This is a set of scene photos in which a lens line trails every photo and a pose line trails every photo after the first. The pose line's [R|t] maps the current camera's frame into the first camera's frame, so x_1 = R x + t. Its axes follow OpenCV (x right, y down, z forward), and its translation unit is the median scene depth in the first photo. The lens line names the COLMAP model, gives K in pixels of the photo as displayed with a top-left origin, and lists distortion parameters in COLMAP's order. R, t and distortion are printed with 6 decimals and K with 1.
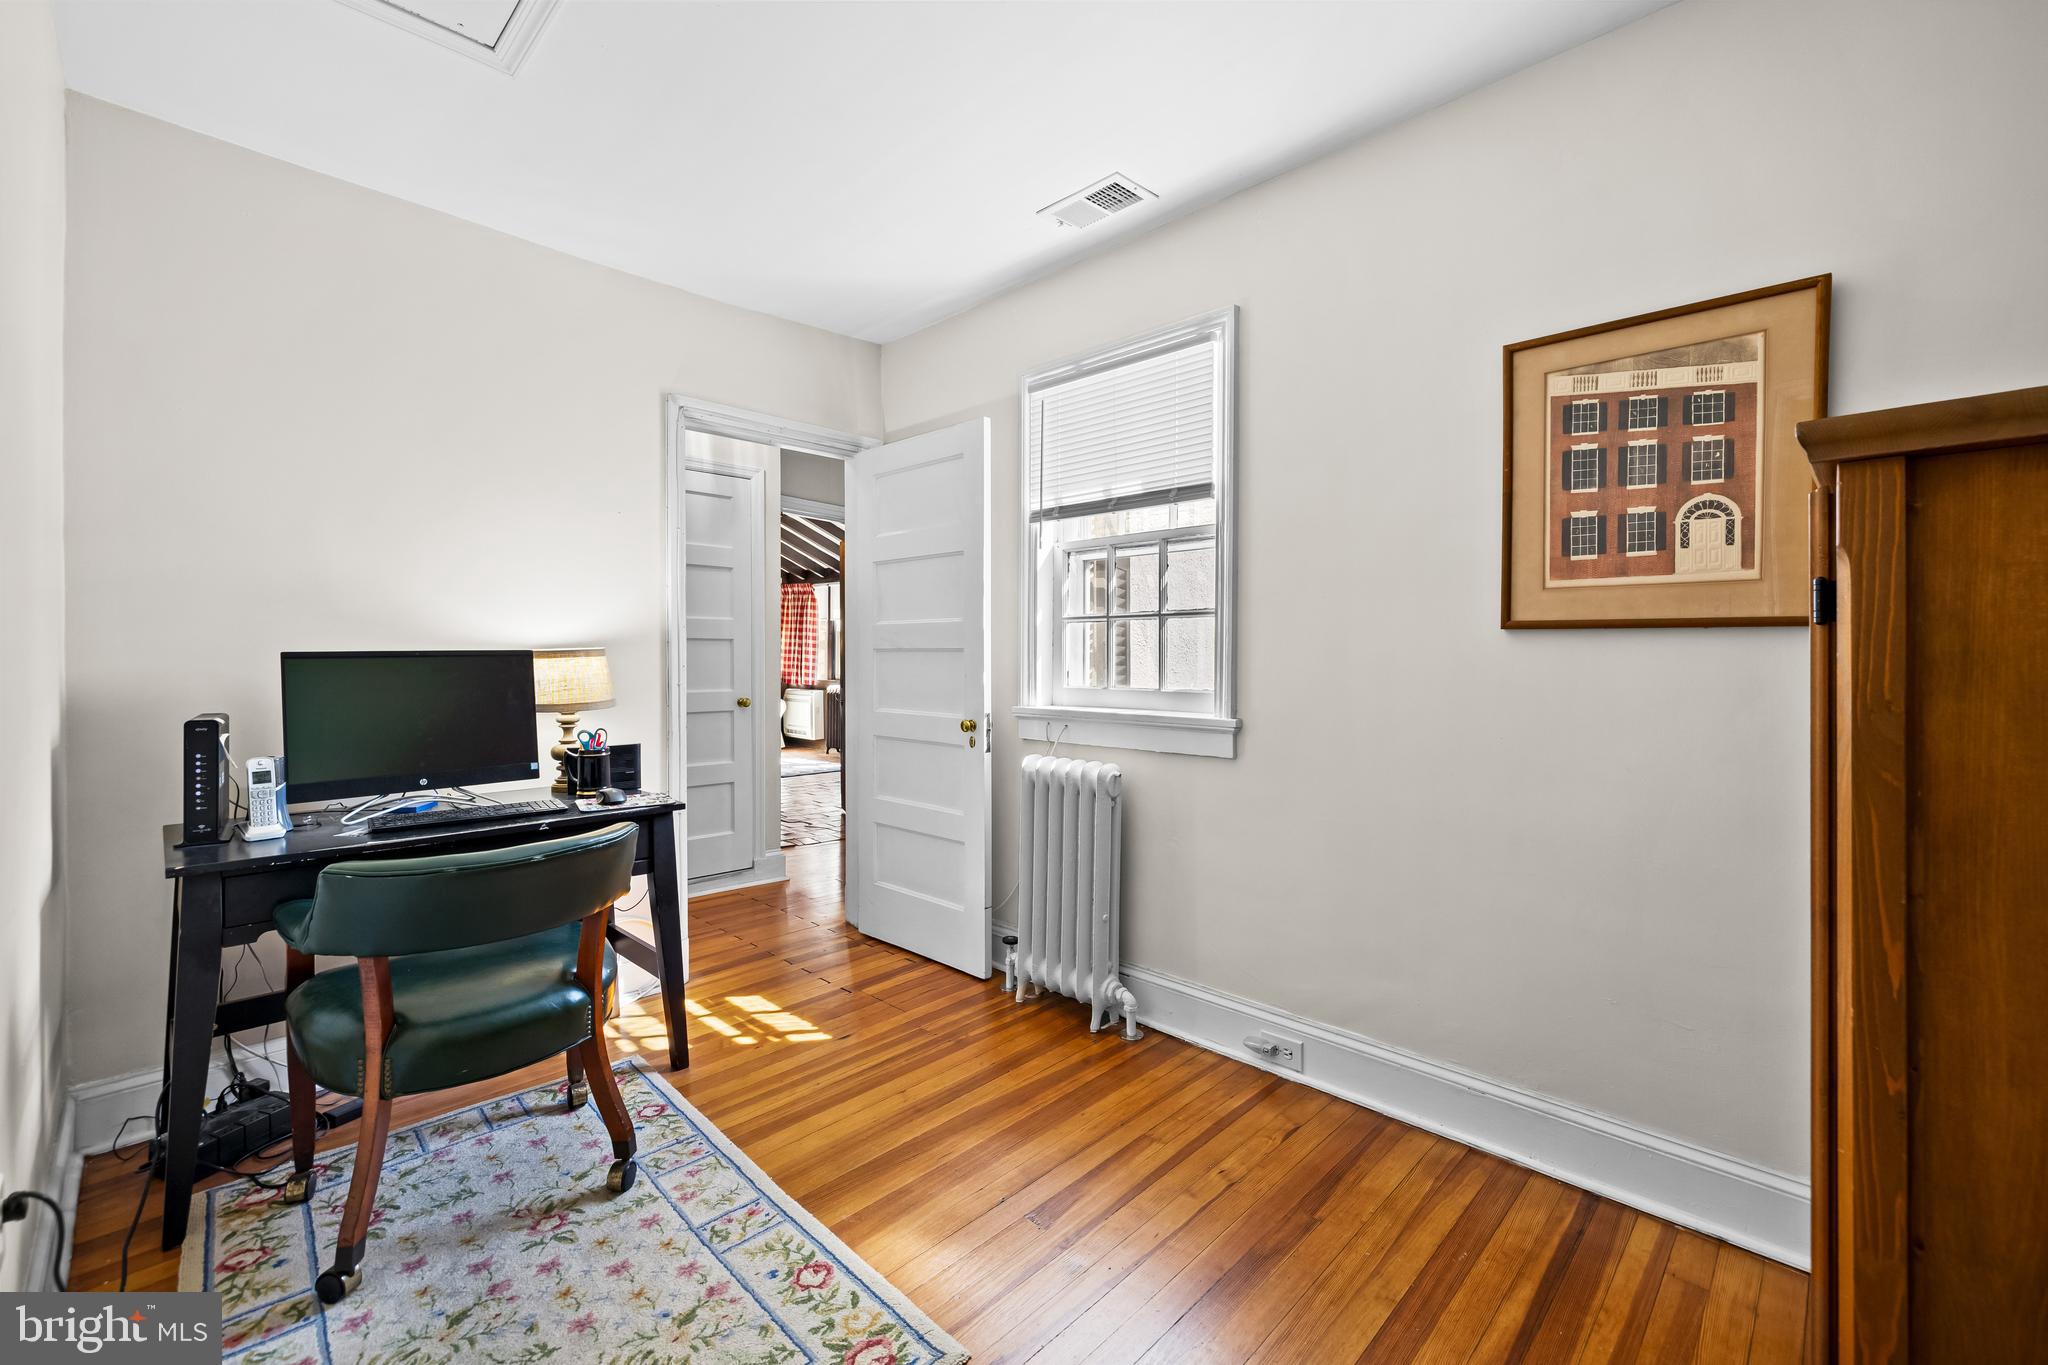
lens RADIAL K [[867.7, 0, 1012.0], [0, 867.7, 668.9], [0, 0, 1]] dist [0.002301, 0.000426]
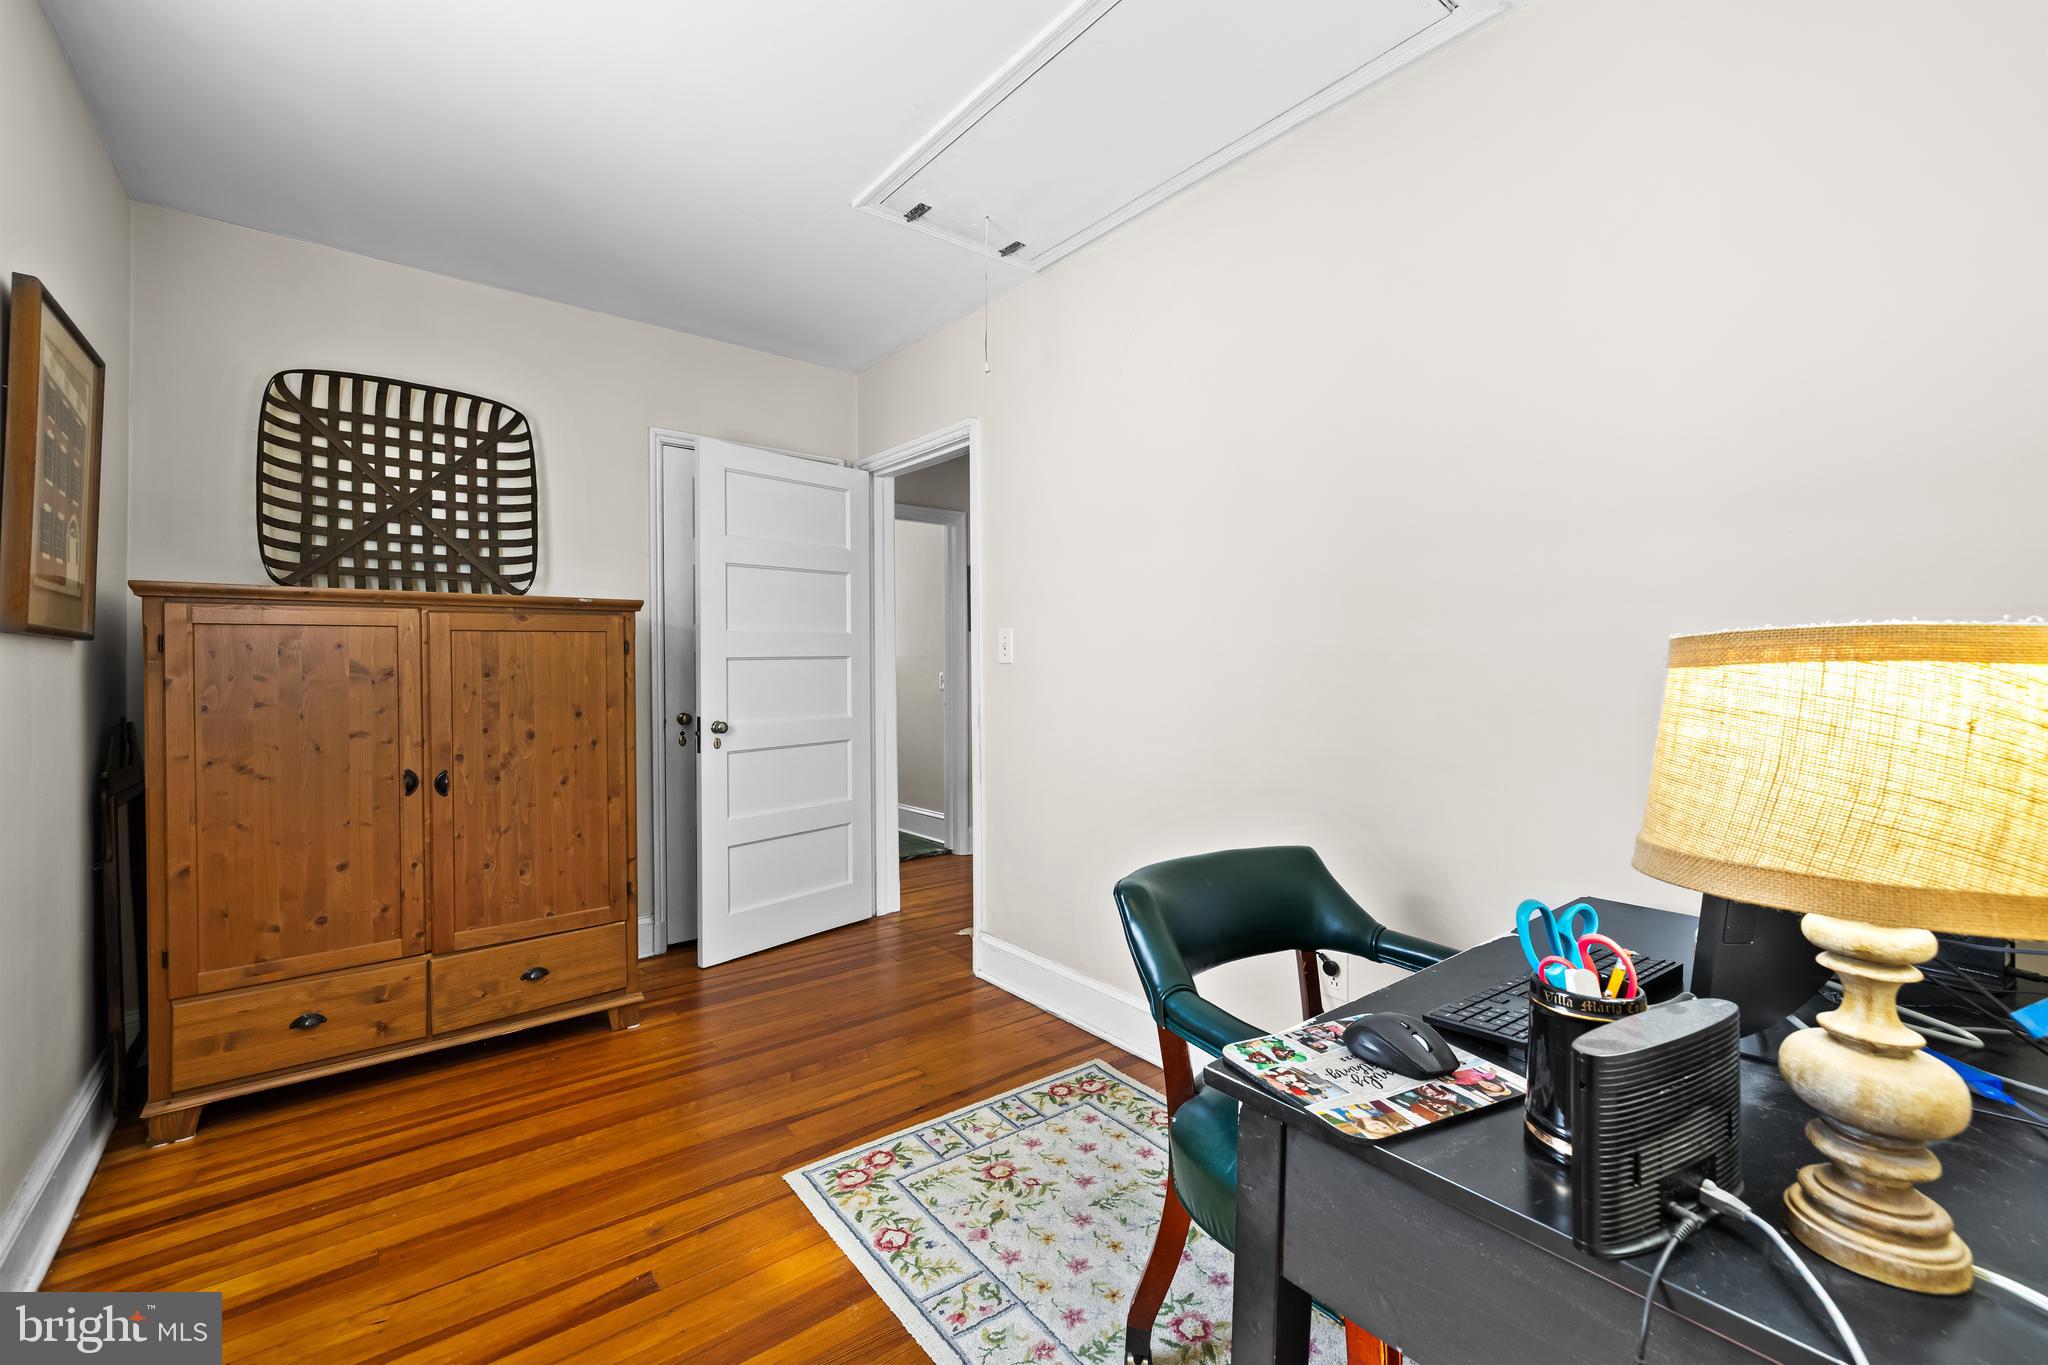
lens RADIAL K [[867.7, 0, 1014.6], [0, 867.7, 675.6], [0, 0, 1]] dist [0.002301, 0.000426]
pose [[-0.992973, 0.003739, 0.118283, -0.502142], [0.007583, 0.999457, 0.032064, -0.033587], [-0.118099, 0.032736, -0.992462, 2.003070]]
